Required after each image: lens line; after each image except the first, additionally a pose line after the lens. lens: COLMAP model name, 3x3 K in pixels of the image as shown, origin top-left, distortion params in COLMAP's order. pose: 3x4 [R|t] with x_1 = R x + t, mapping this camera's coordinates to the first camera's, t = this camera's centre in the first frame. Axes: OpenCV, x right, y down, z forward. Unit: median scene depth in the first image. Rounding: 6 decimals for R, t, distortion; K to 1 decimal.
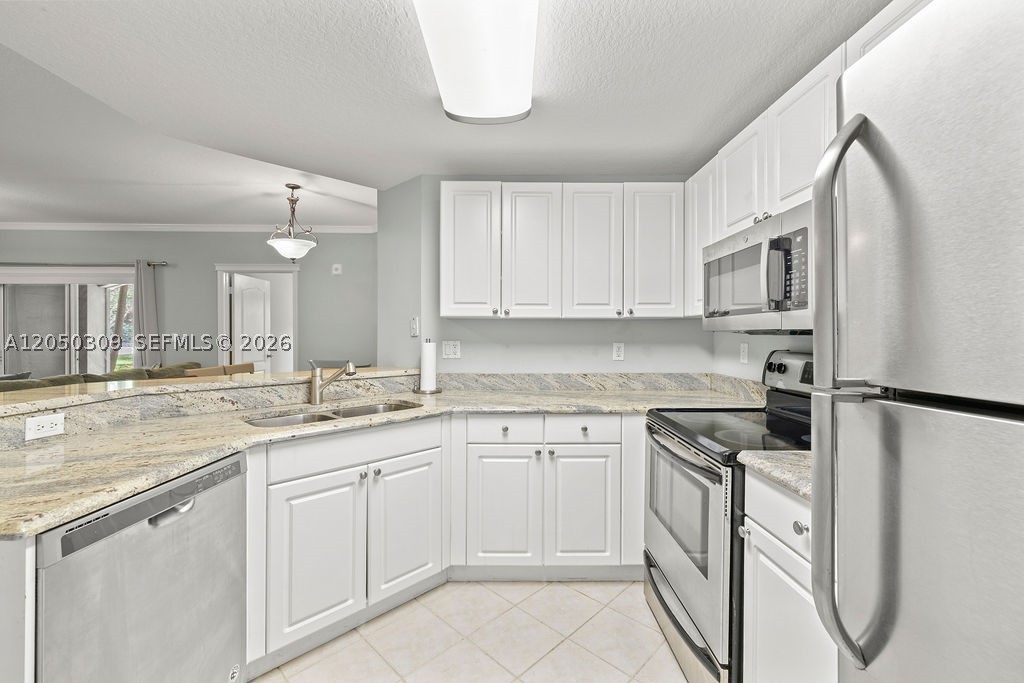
lens RADIAL K [[433.8, 0, 506.0], [0, 433.8, 337.9], [0, 0, 1]] dist [-0.004732, 0.001110]
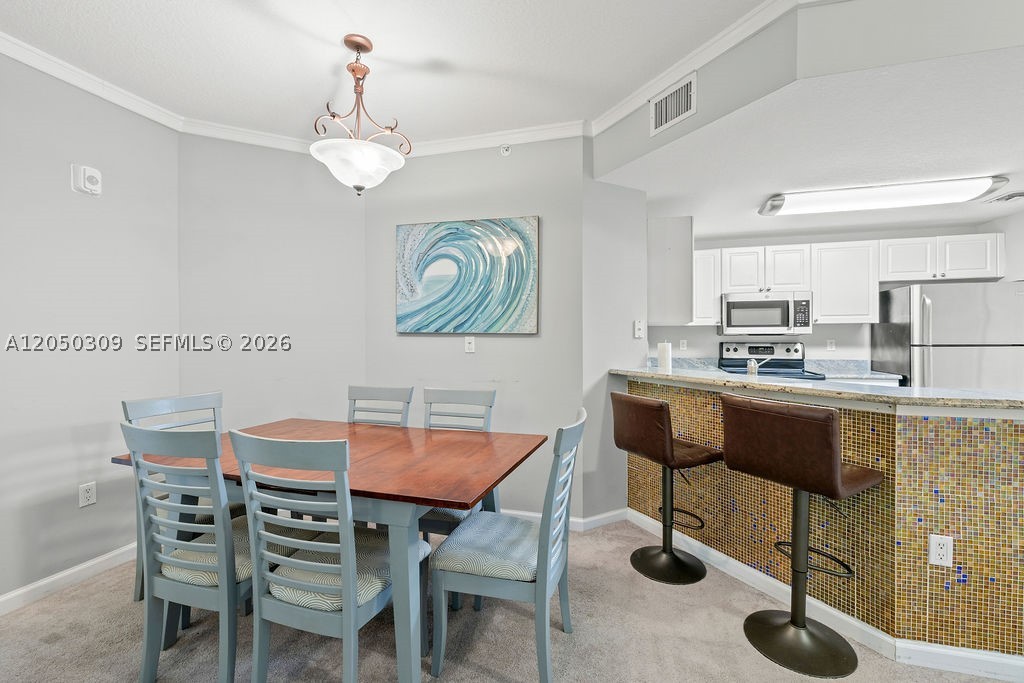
lens RADIAL K [[433.8, 0, 507.5], [0, 433.8, 335.0], [0, 0, 1]] dist [-0.004732, 0.001110]
pose [[0.287919, -0.002140, 0.957652, -1.585190], [0.006933, 0.999976, 0.000150, -0.015181], [-0.957630, 0.006596, 0.287927, 1.206949]]
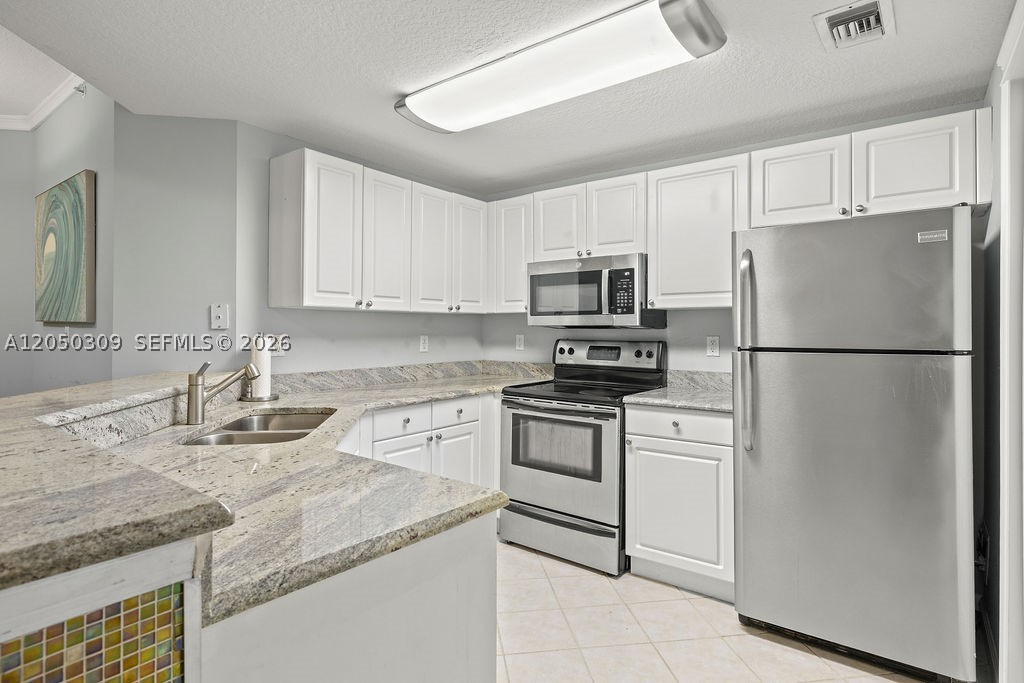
lens RADIAL K [[550.2, 0, 506.5], [0, 550.2, 333.3], [0, 0, 1]] dist [0.004089, 0.000297]
pose [[0.603970, -0.006212, 0.796983, -0.803188], [0.001550, 0.999977, 0.006620, -0.002900], [-0.797005, -0.002763, 0.603966, 0.029952]]
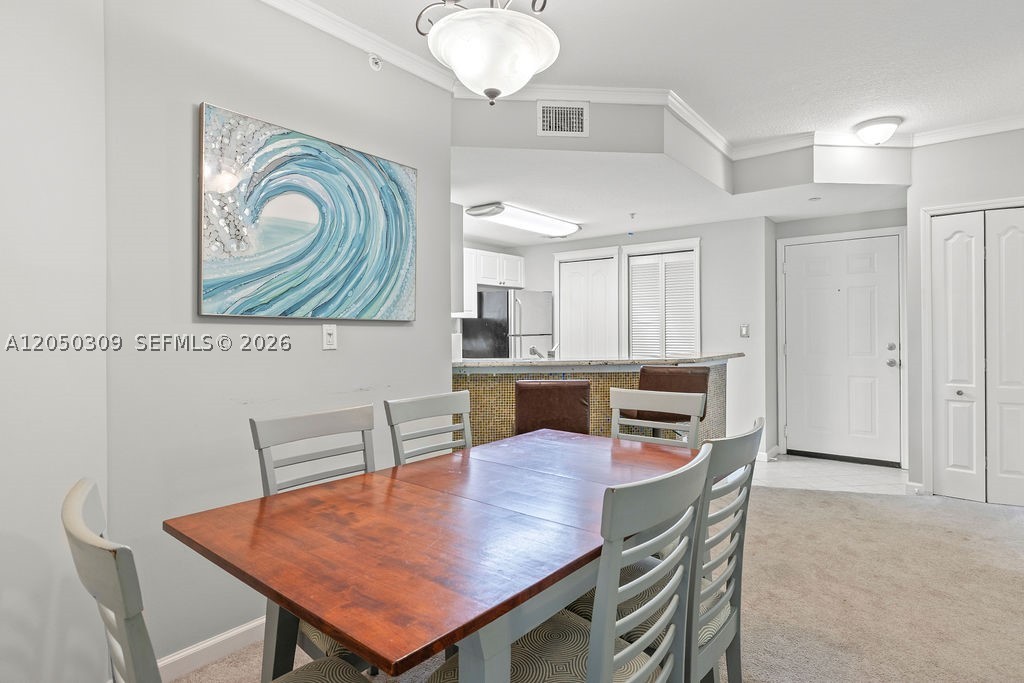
lens RADIAL K [[550.2, 0, 511.7], [0, 550.2, 332.2], [0, 0, 1]] dist [0.004089, 0.000297]
pose [[-0.785297, 0.001683, 0.619117, -1.307357], [0.007959, 0.999941, 0.007377, -0.001282], [-0.619068, 0.010720, -0.785264, 2.287626]]
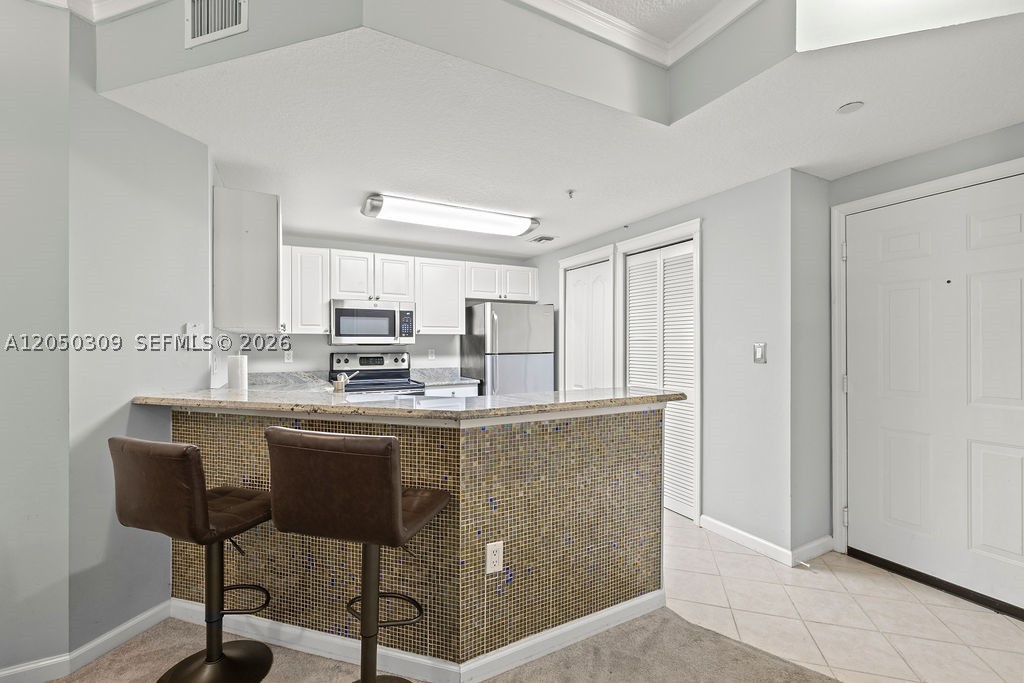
lens RADIAL K [[433.8, 0, 509.7], [0, 433.8, 343.2], [0, 0, 1]] dist [-0.004732, 0.001110]
pose [[-0.475313, 0.002203, 0.879814, -1.351228], [0.005879, 0.999982, 0.000672, -0.012477], [-0.879797, 0.005492, -0.475317, 1.052221]]
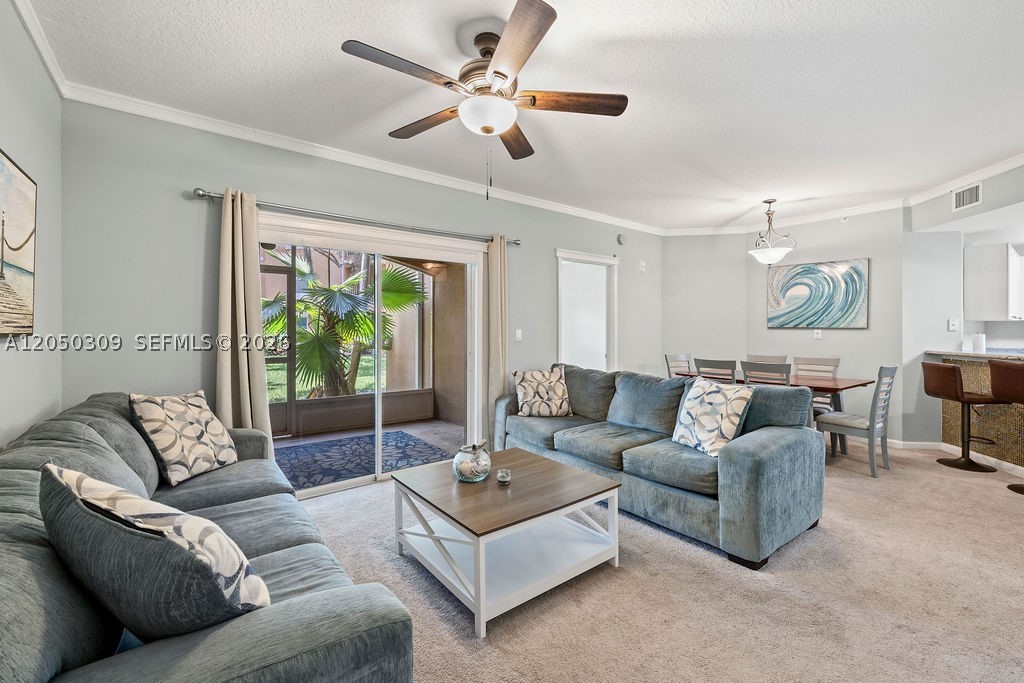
lens RADIAL K [[433.8, 0, 524.7], [0, 433.8, 330.2], [0, 0, 1]] dist [-0.004732, 0.001110]
pose [[0.773714, -0.003758, 0.633524, -2.935855], [0.005186, 0.999986, -0.000401, -0.014659], [-0.633514, 0.003596, 0.773723, 0.923649]]
